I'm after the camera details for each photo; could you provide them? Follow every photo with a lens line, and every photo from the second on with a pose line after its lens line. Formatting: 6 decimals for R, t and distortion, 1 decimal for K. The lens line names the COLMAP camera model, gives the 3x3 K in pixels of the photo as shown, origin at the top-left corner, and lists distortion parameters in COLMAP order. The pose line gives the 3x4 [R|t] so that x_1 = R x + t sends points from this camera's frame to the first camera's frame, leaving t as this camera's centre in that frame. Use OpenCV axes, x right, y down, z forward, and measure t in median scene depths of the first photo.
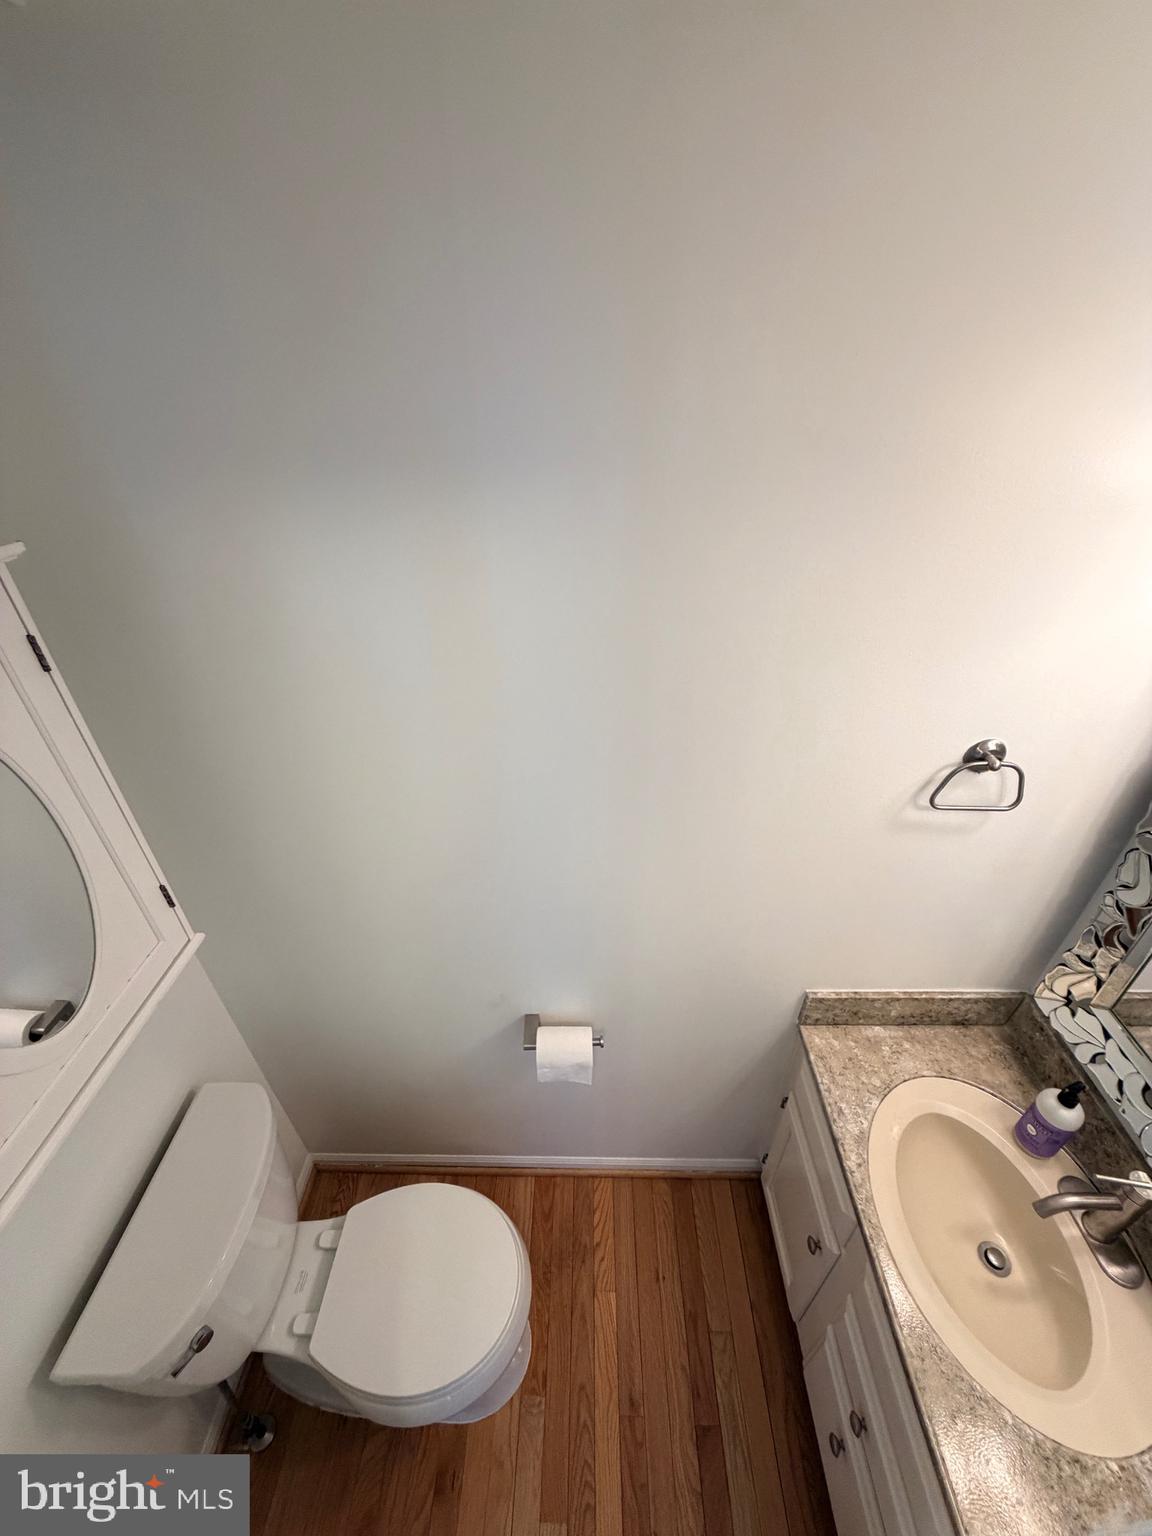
lens RADIAL K [[609.5, 0, 576.0], [0, 609.5, 768.0], [0, 0, 1]] dist [-0.000674, -0.000048]
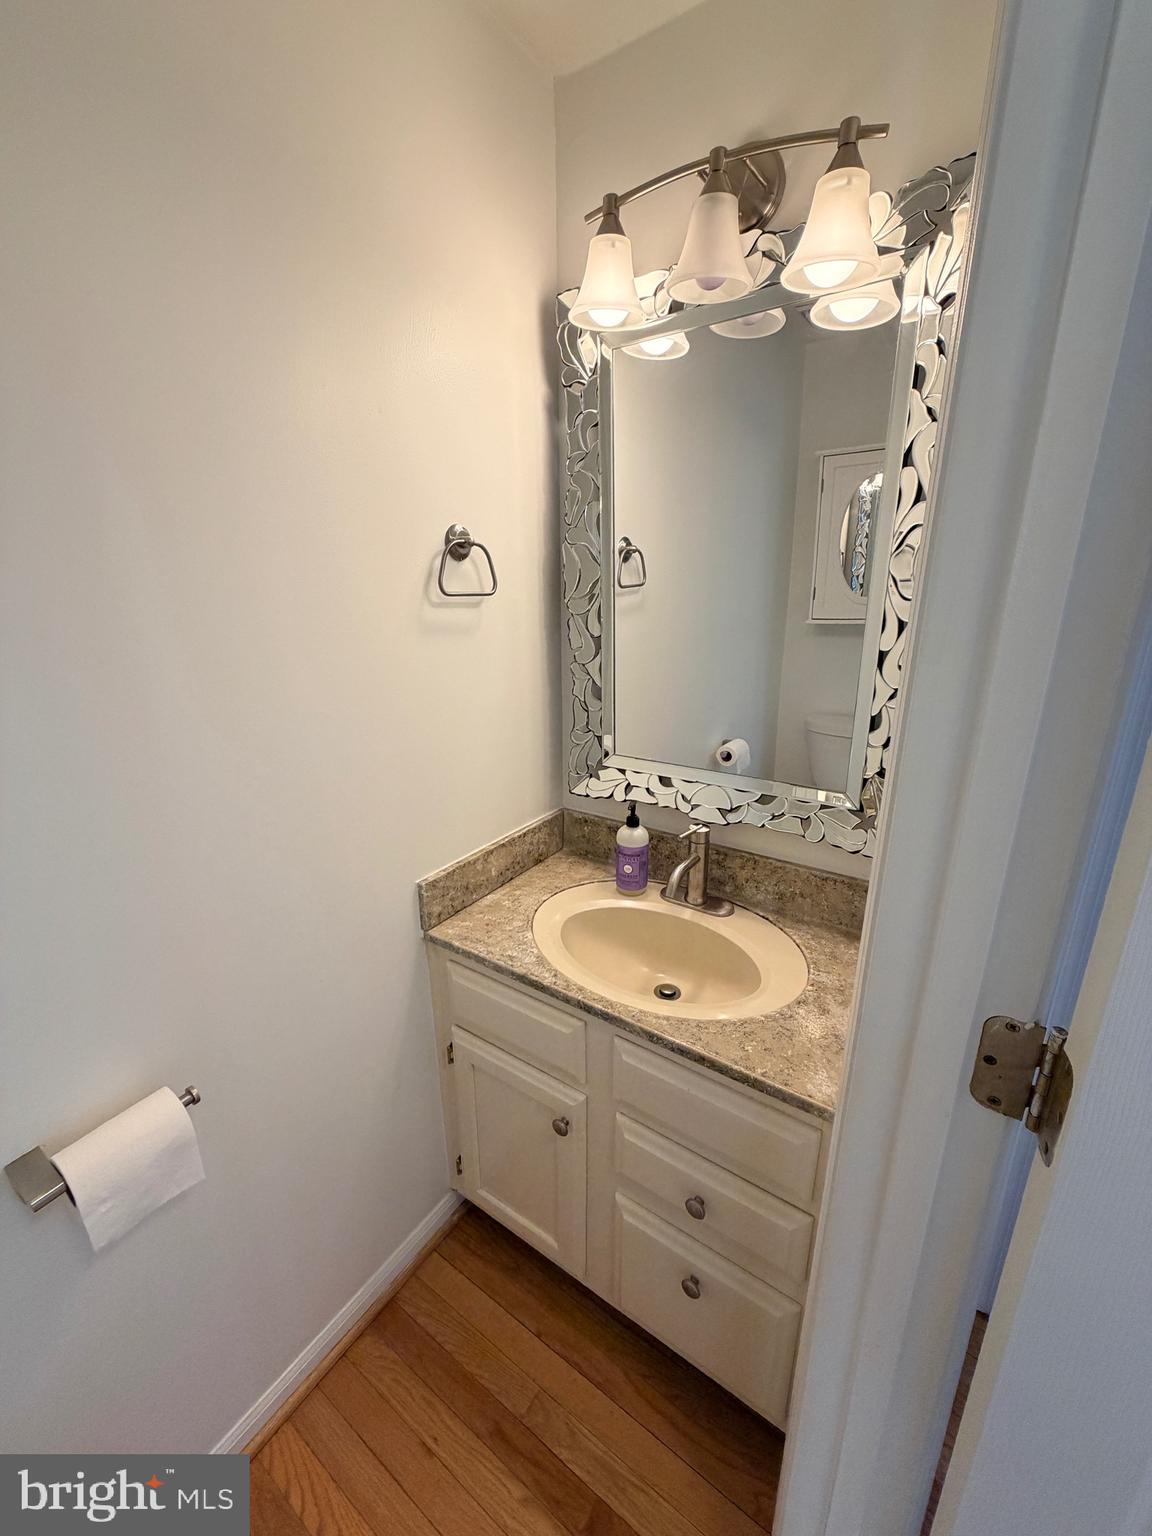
lens RADIAL K [[618.6, 0, 575.9], [0, 618.6, 773.2], [0, 0, 1]] dist [0.001682, 0.000224]
pose [[0.550511, -0.237042, 0.800468, -0.169151], [0.469021, 0.881032, -0.061664, 0.393742], [-0.690621, 0.409383, 0.596196, 0.254266]]
